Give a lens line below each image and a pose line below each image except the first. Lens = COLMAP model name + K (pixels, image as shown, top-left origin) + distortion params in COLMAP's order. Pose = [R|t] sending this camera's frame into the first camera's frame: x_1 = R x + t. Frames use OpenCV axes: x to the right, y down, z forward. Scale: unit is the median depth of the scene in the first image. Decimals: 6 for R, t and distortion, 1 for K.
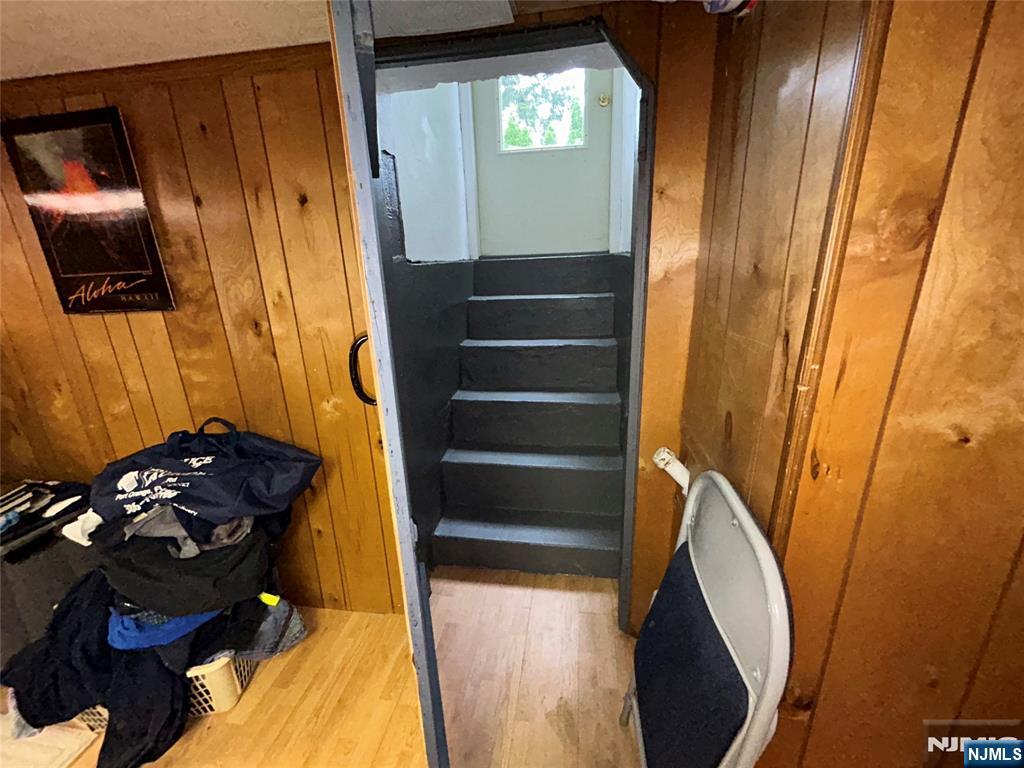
lens RADIAL K [[409.5, 0, 508.1], [0, 409.5, 381.9], [0, 0, 1]] dist [-0.001002, -0.000048]
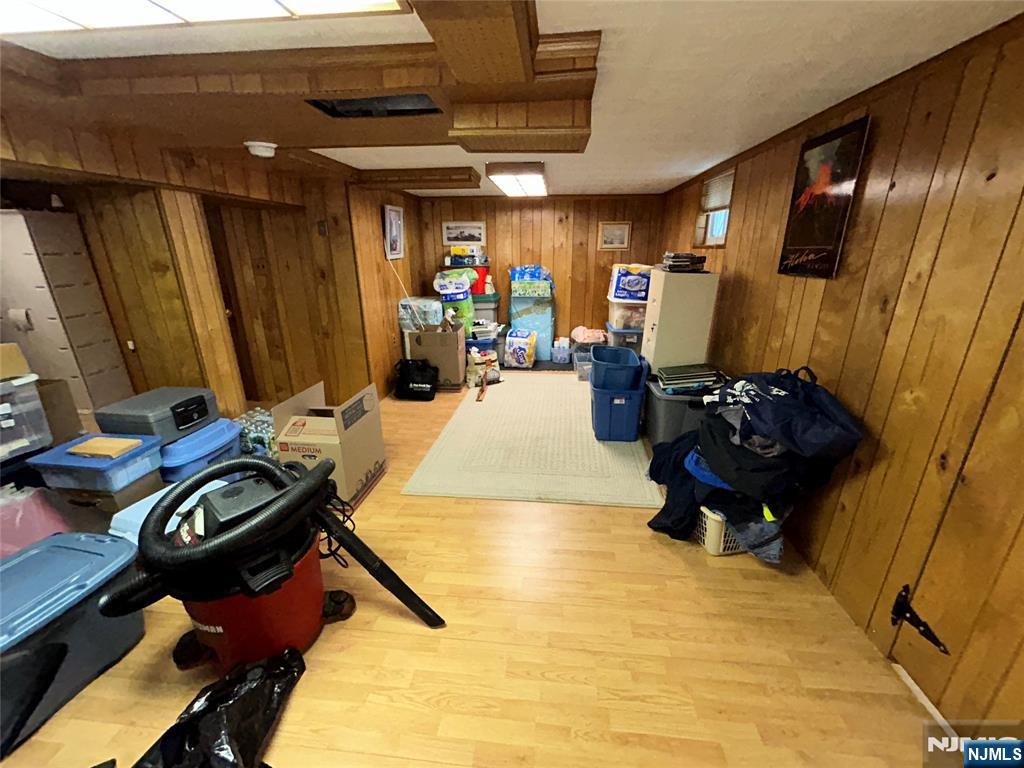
lens RADIAL K [[416.2, 0, 512.0], [0, 416.2, 384.0], [0, 0, 1]] dist [-0.000358, 0.000140]
pose [[0.045480, 0.348514, -0.936200, 0.441987], [-0.279212, 0.904253, 0.323057, -0.024326], [0.959152, 0.246706, 0.138435, -0.030501]]
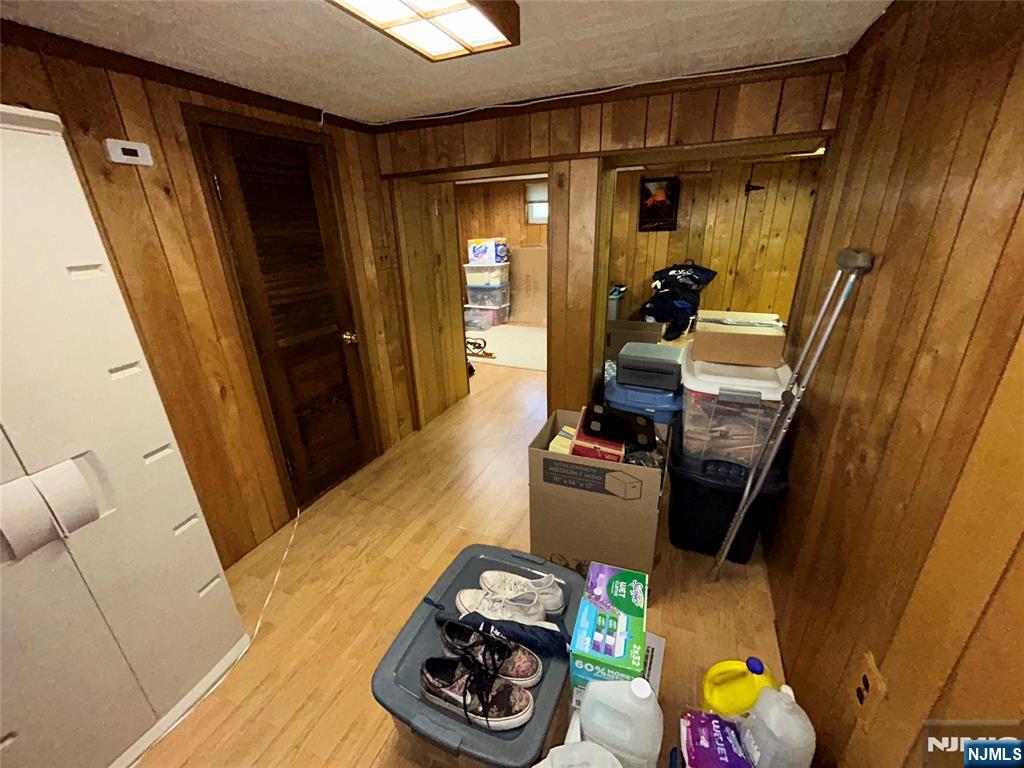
lens RADIAL K [[416.2, 0, 512.0], [0, 416.2, 384.0], [0, 0, 1]] dist [-0.000358, 0.000140]
pose [[0.968224, 0.095095, -0.231300, -1.277772], [-0.073205, 0.992142, 0.101463, 0.937139], [0.239131, -0.081307, 0.967577, -3.136496]]
